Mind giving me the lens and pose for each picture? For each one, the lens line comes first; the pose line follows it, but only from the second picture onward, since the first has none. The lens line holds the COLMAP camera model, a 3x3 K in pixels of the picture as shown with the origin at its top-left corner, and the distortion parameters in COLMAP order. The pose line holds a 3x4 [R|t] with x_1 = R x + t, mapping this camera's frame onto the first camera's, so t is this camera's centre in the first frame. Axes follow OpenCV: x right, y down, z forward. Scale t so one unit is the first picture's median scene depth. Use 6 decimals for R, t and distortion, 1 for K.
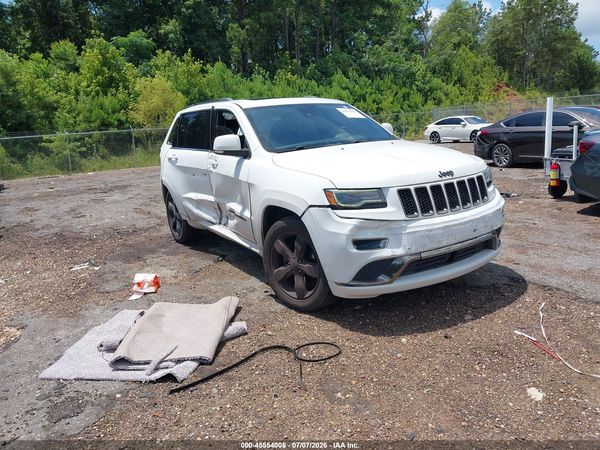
lens RADIAL K [[491.7, 0, 328.3], [0, 491.7, 233.6], [0, 0, 1]] dist [0.012614, -0.003657]
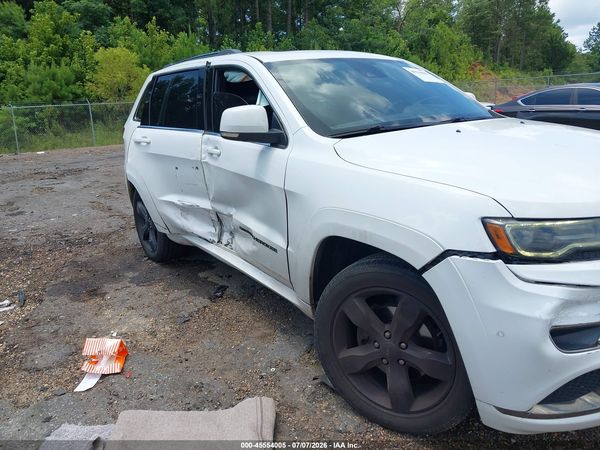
lens RADIAL K [[481.0, 0, 329.3], [0, 481.0, 225.6], [0, 0, 1]] dist [0.003751, 0.007342]
pose [[0.997094, -0.005355, 0.075991, -0.115285], [0.002937, 0.999487, 0.031900, -0.059482], [-0.076123, -0.031585, 0.996598, 0.327014]]
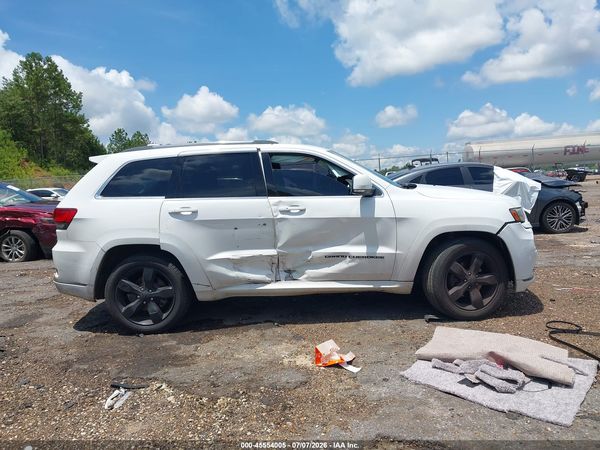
lens RADIAL K [[468.6, 0, 300.3], [0, 468.6, 215.4], [0, 0, 1]] dist [0.003778, -0.000699]
pose [[0.545194, -0.049746, 0.836832, -0.823256], [0.206773, 0.975375, -0.076731, -0.056965], [-0.812409, 0.214868, 0.542055, 0.472806]]
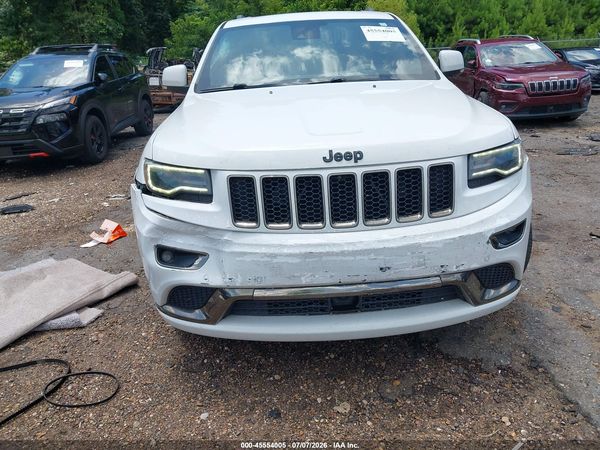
lens RADIAL K [[487.0, 0, 300.0], [0, 487.0, 225.0], [0, 0, 1]] dist [0.051243, -0.071579]
pose [[0.846036, 0.193208, -0.496884, 0.303641], [-0.126099, 0.978095, 0.165615, -0.082928], [0.517998, -0.077460, 0.851868, 0.326809]]
